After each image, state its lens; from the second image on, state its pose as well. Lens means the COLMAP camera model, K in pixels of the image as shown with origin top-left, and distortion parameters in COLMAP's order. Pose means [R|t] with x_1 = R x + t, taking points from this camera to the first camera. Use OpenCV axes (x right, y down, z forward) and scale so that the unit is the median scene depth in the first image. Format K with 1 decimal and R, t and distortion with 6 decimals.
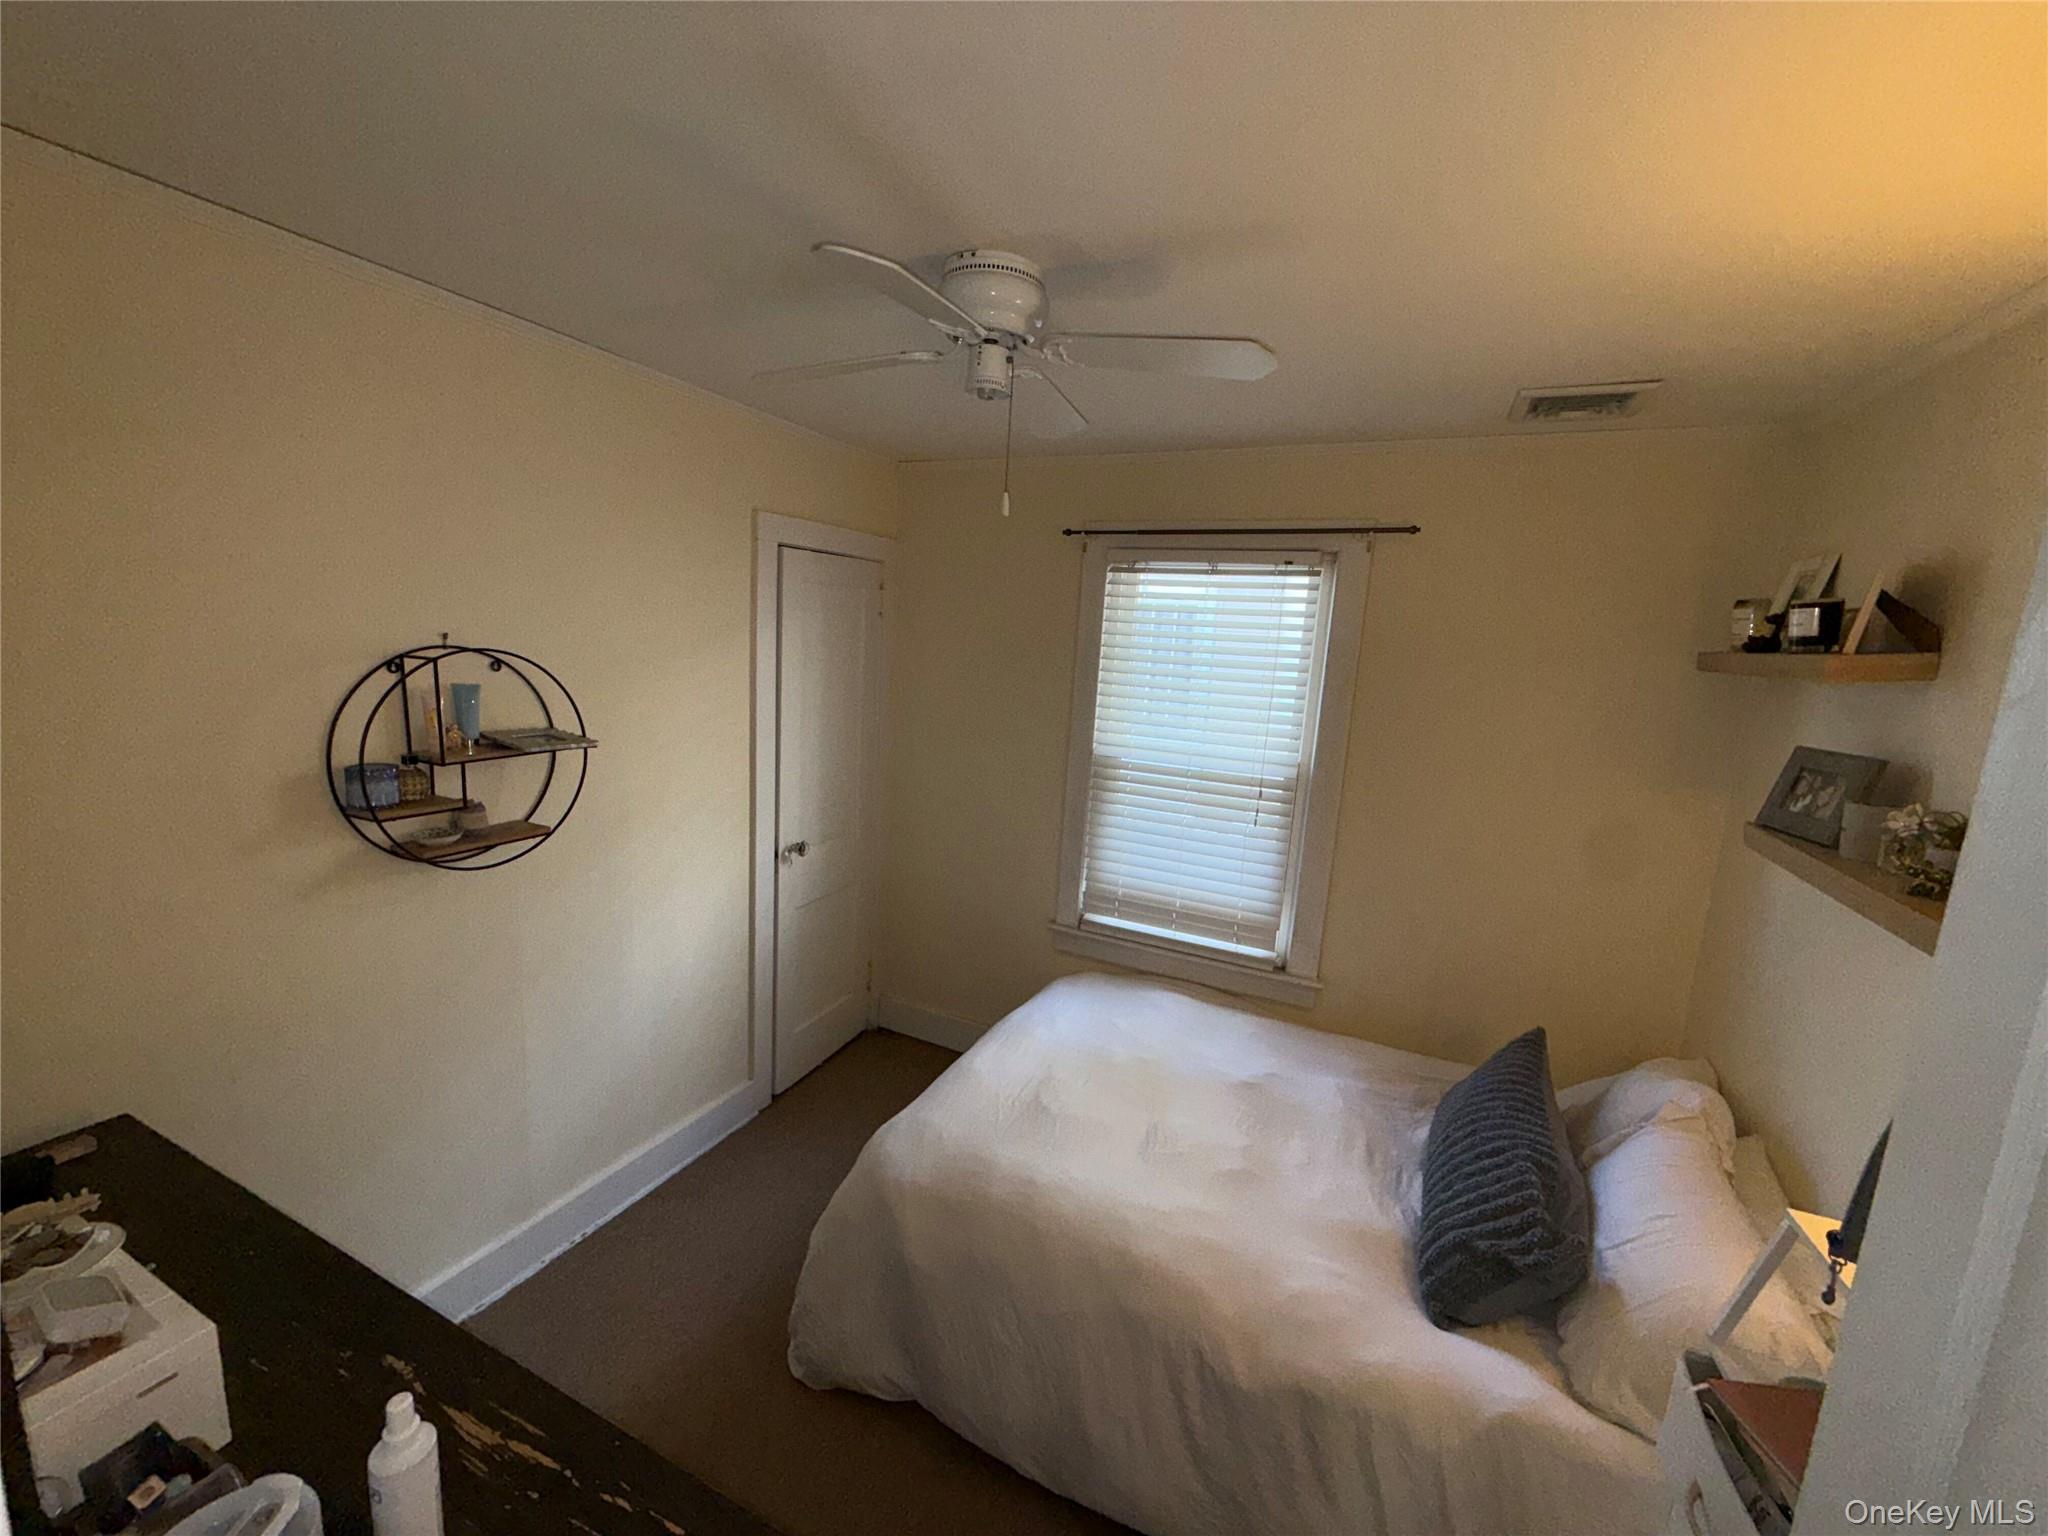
lens RADIAL K [[815.7, 0, 1028.0], [0, 815.7, 772.3], [0, 0, 1]] dist [0.000189, -0.000114]
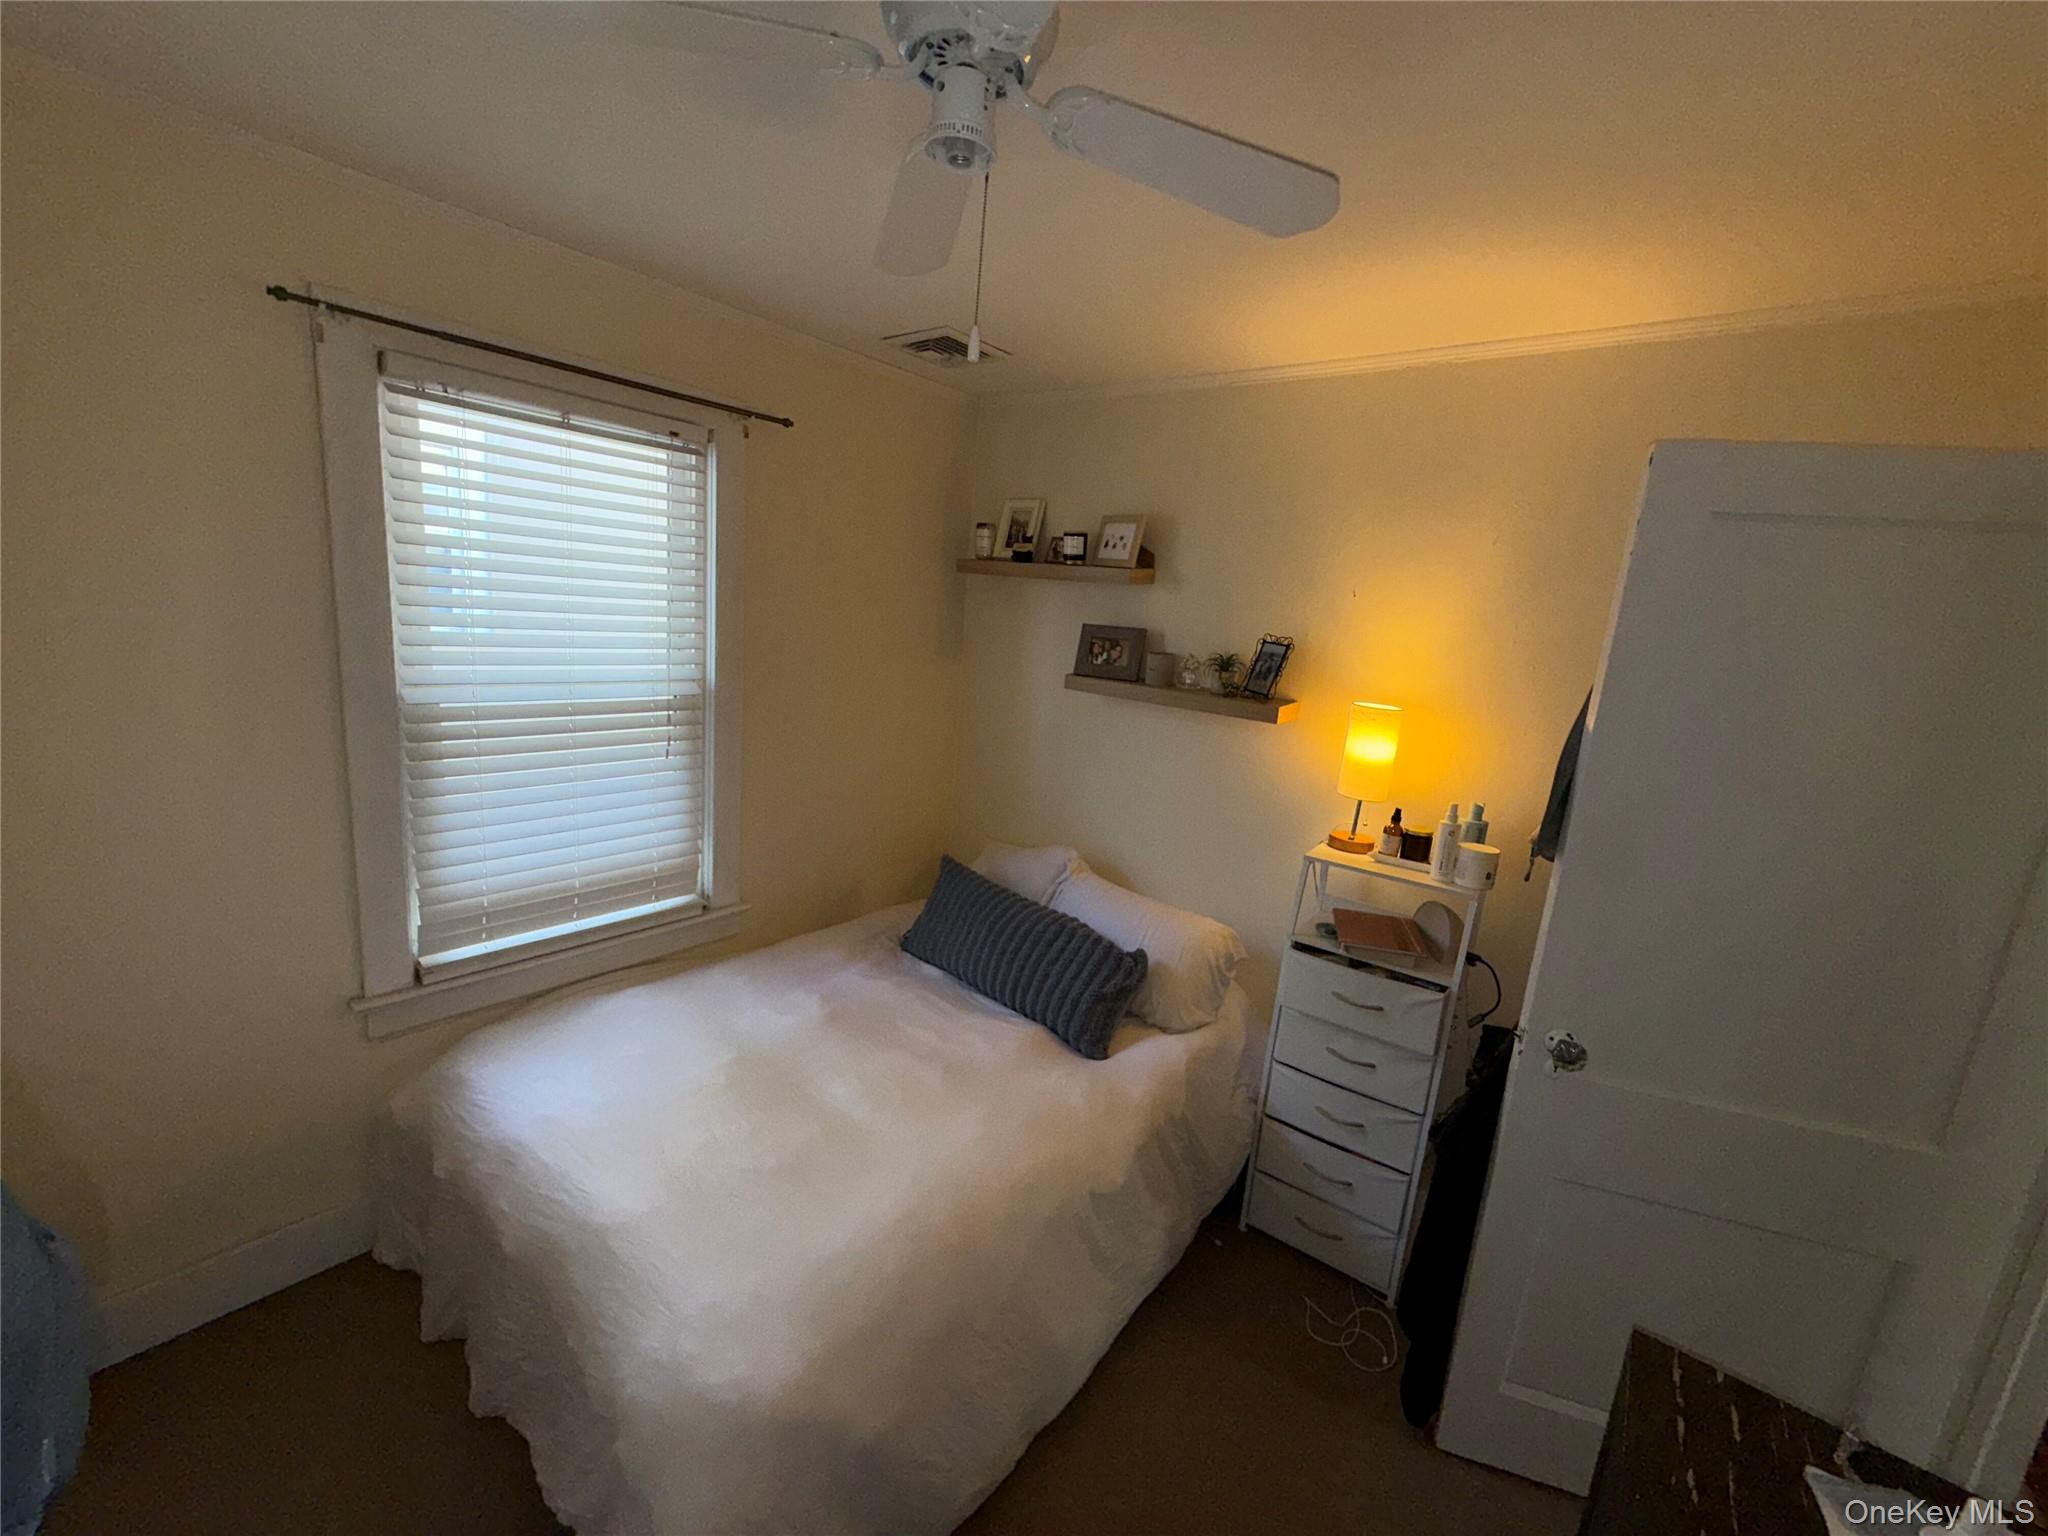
lens RADIAL K [[815.7, 0, 1026.6], [0, 815.7, 767.5], [0, 0, 1]] dist [0.000189, -0.000114]
pose [[0.241329, -0.225501, 0.943880, -0.423275], [0.094376, 0.973471, 0.208440, -0.063581], [-0.965843, 0.038777, 0.256209, 0.433678]]
